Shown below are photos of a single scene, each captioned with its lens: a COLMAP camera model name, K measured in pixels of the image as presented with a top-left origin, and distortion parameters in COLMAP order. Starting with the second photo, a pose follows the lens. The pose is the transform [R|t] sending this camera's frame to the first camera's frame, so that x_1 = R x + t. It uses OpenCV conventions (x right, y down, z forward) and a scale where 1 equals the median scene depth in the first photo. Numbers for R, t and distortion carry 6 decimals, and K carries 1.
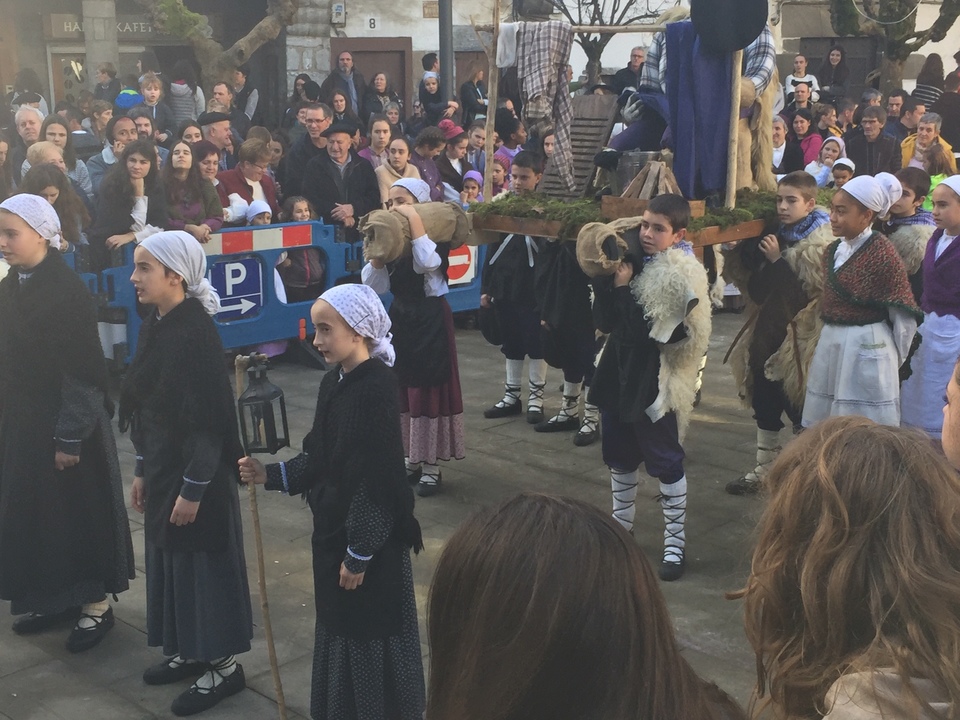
lens RADIAL K [[1239.6, 0, 492.1], [0, 1239.6, 376.3], [0, 0, 1]] dist [0.060572, 0.000000]
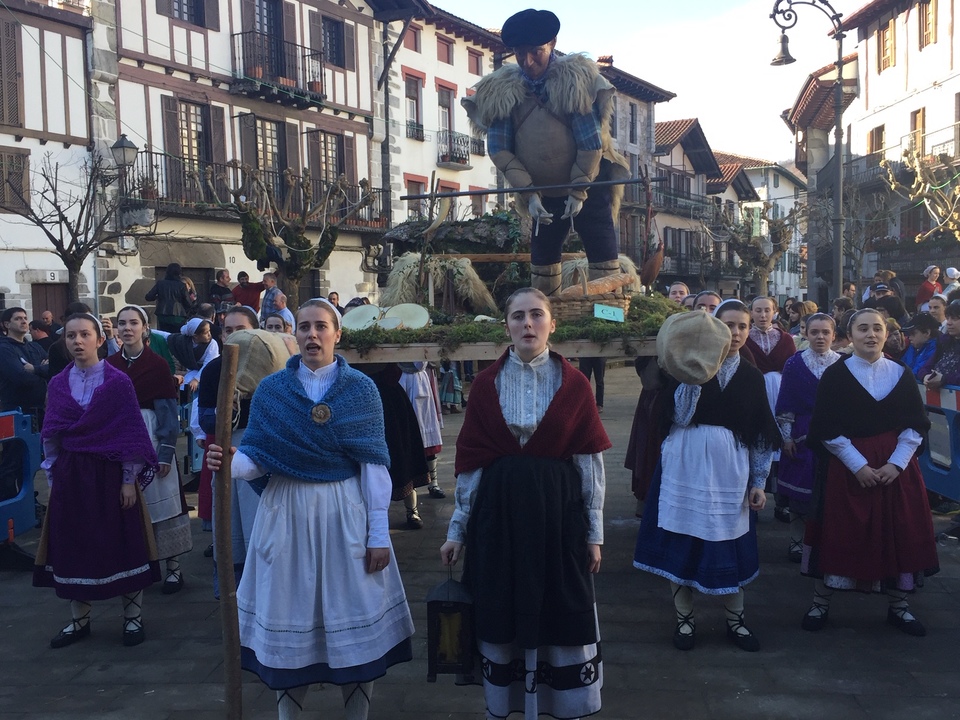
lens RADIAL K [[1017.3, 0, 487.4], [0, 1017.3, 352.8], [0, 0, 1]] dist [0.062552, 0.000000]
pose [[0.780919, -0.034582, 0.623674, -0.198437], [0.155765, 0.977704, -0.140824, -0.003193], [-0.604899, 0.207119, 0.768895, 0.111127]]
